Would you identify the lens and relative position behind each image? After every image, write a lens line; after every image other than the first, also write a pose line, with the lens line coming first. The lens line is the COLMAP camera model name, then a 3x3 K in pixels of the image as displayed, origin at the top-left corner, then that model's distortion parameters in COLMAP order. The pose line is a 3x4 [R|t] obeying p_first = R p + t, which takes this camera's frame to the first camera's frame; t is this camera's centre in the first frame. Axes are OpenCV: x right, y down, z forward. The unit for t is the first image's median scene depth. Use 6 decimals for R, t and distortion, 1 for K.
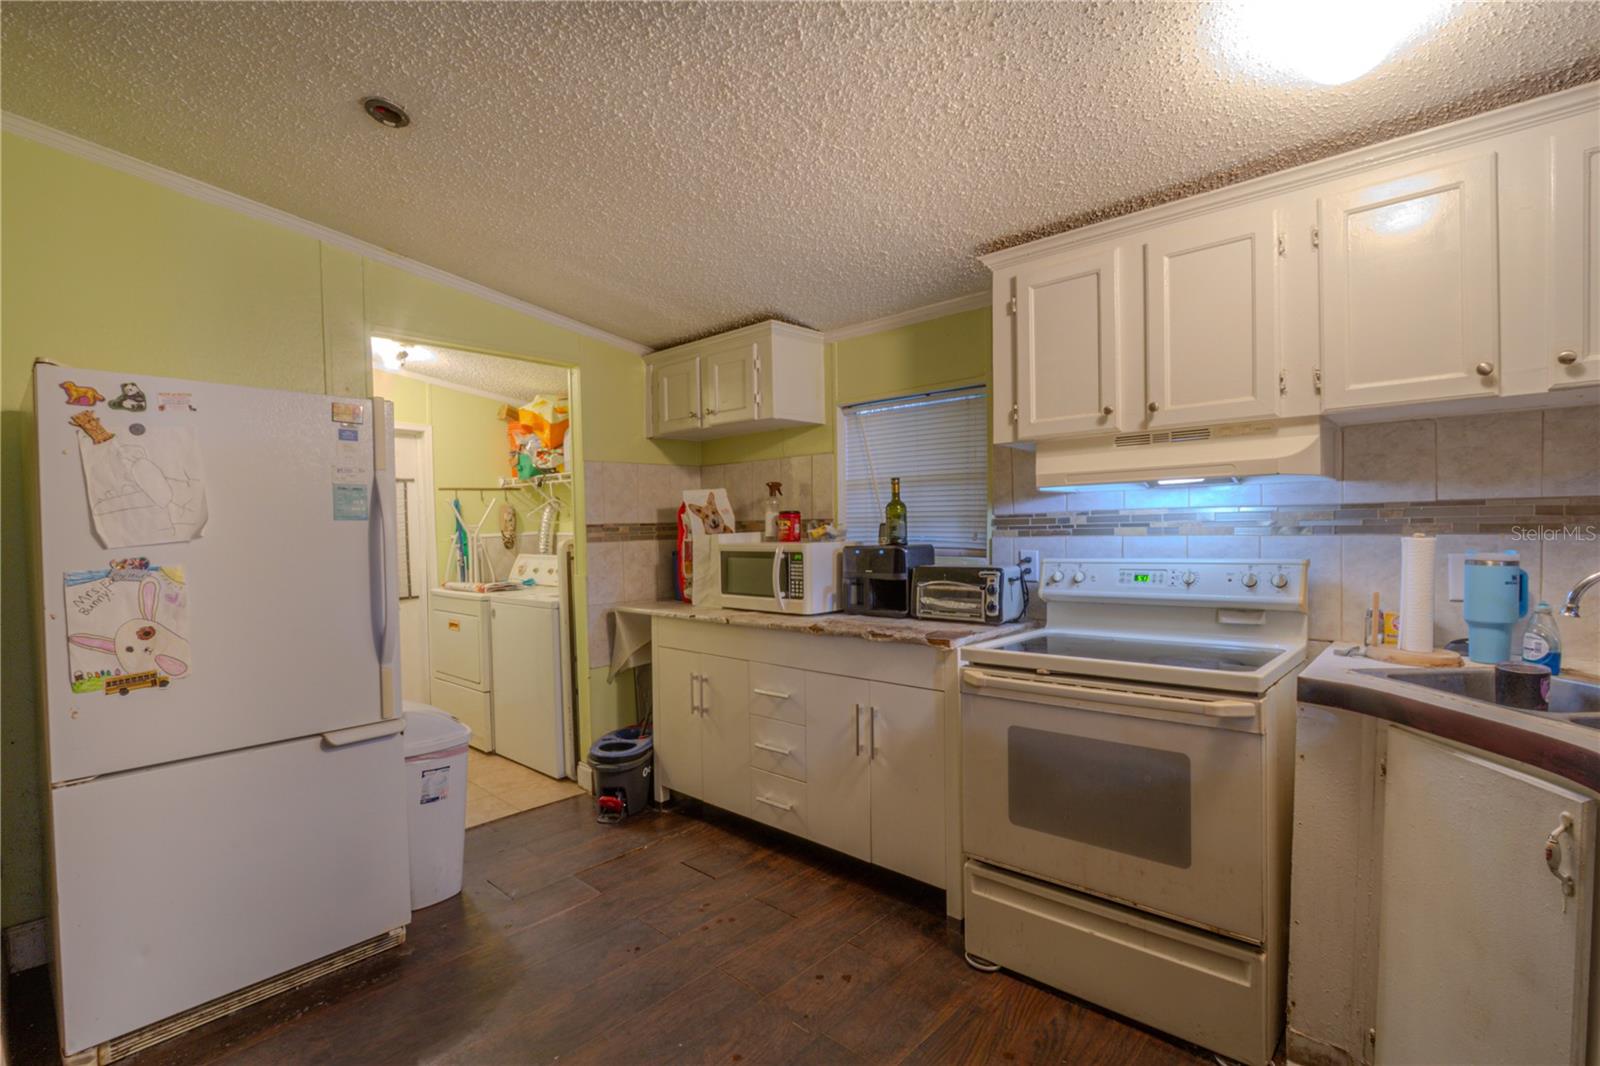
lens RADIAL K [[752.9, 0, 815.9], [0, 752.9, 538.9], [0, 0, 1]] dist [-0.014912, 0.001283]
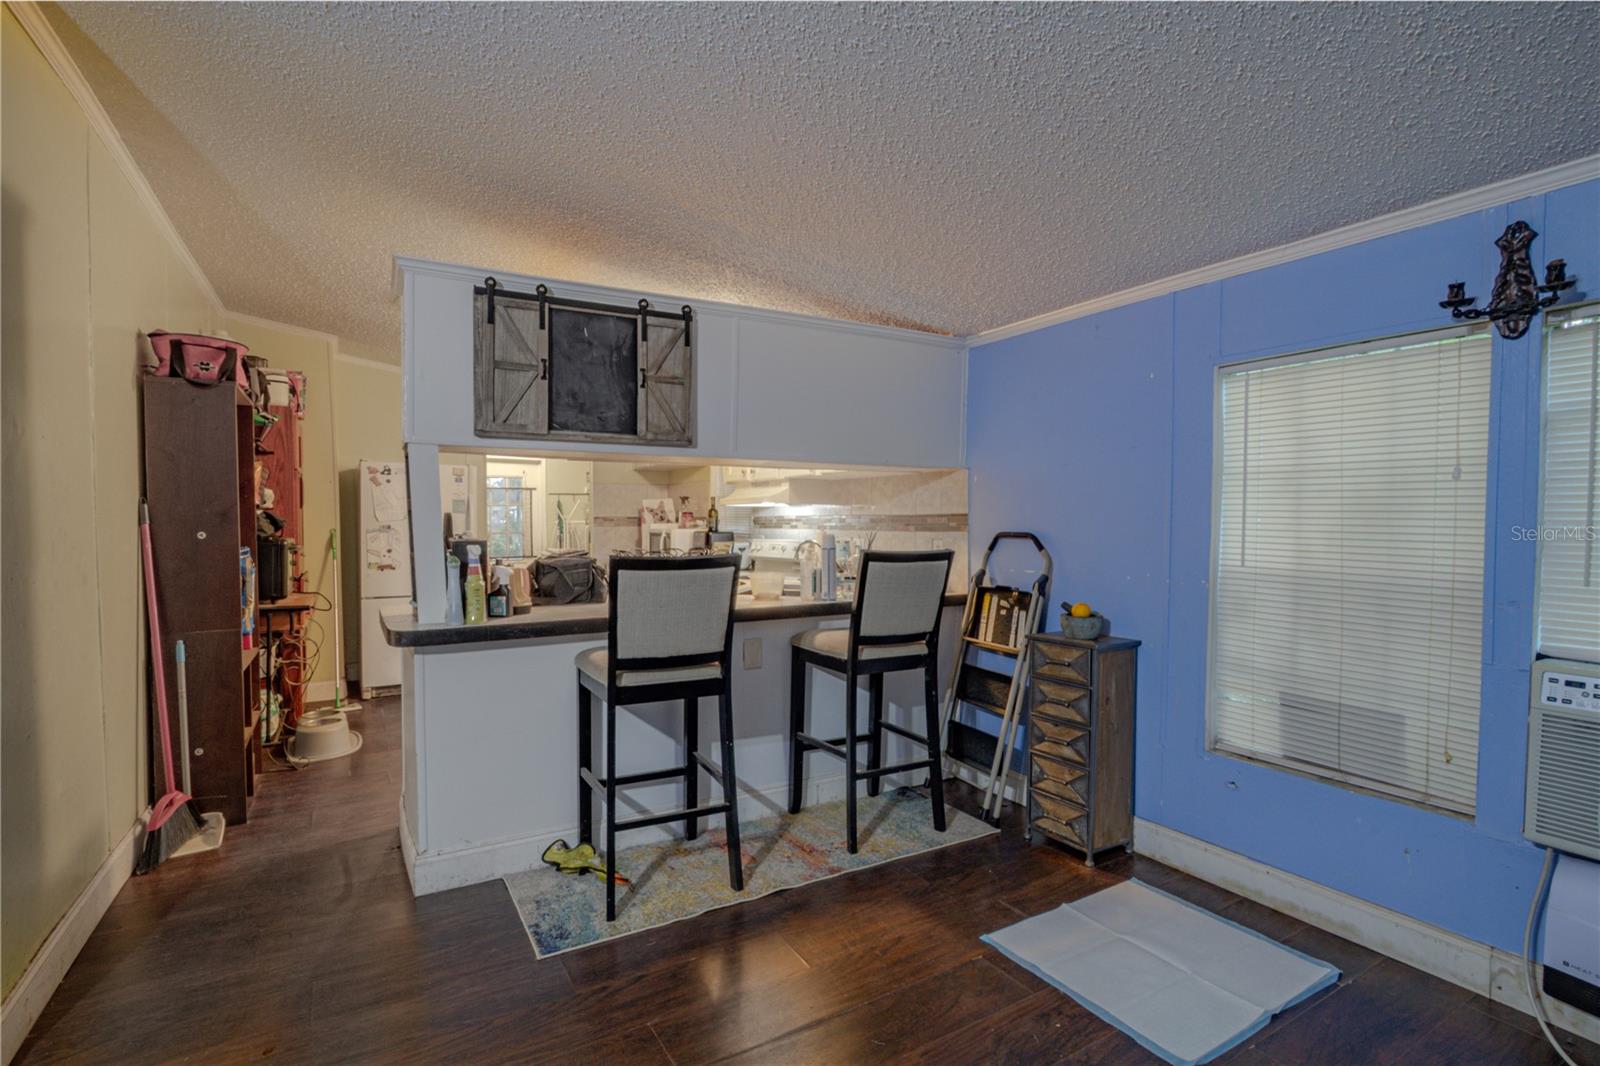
lens RADIAL K [[752.9, 0, 797.8], [0, 752.9, 539.2], [0, 0, 1]] dist [-0.014912, 0.001283]
pose [[0.959582, 0.031554, -0.279656, 0.743976], [-0.029046, 0.999492, 0.013107, -0.002338], [0.279928, -0.004454, 0.960011, -0.701038]]
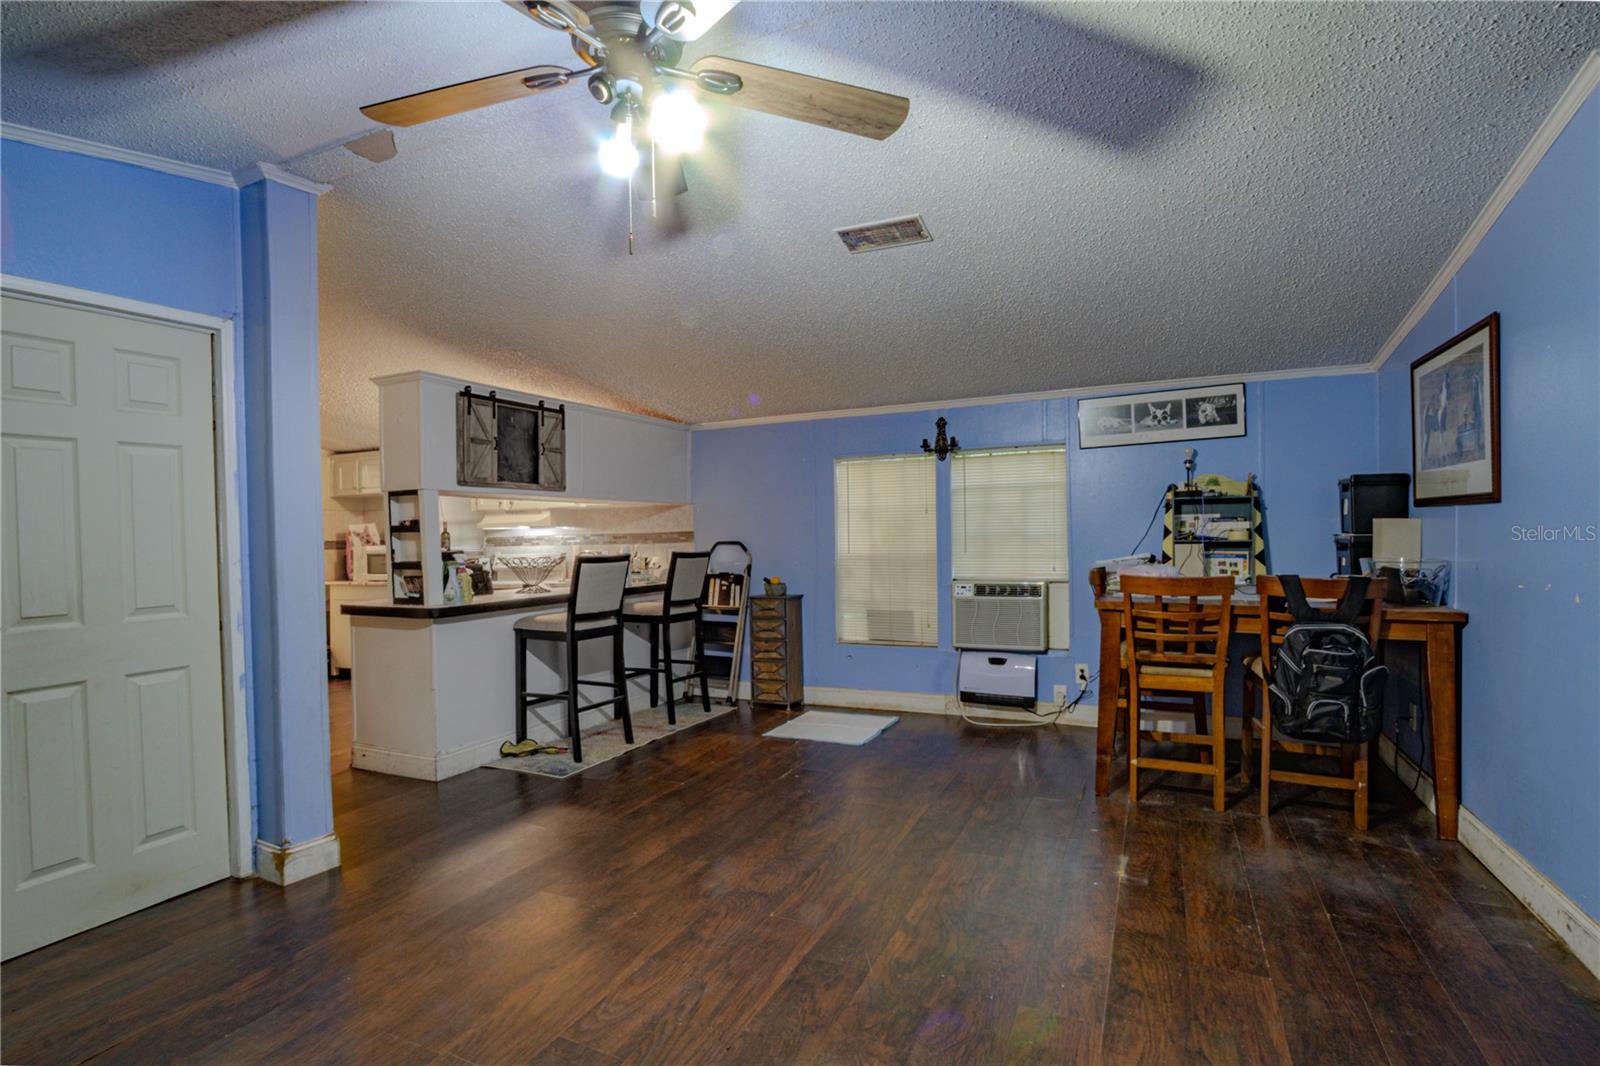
lens RADIAL K [[752.9, 0, 785.4], [0, 752.9, 534.9], [0, 0, 1]] dist [-0.014912, 0.001283]
pose [[0.957698, 0.005263, 0.287728, 0.385109], [0.003436, 0.999552, -0.029719, 0.028381], [-0.287756, 0.029450, 0.957251, -1.328594]]
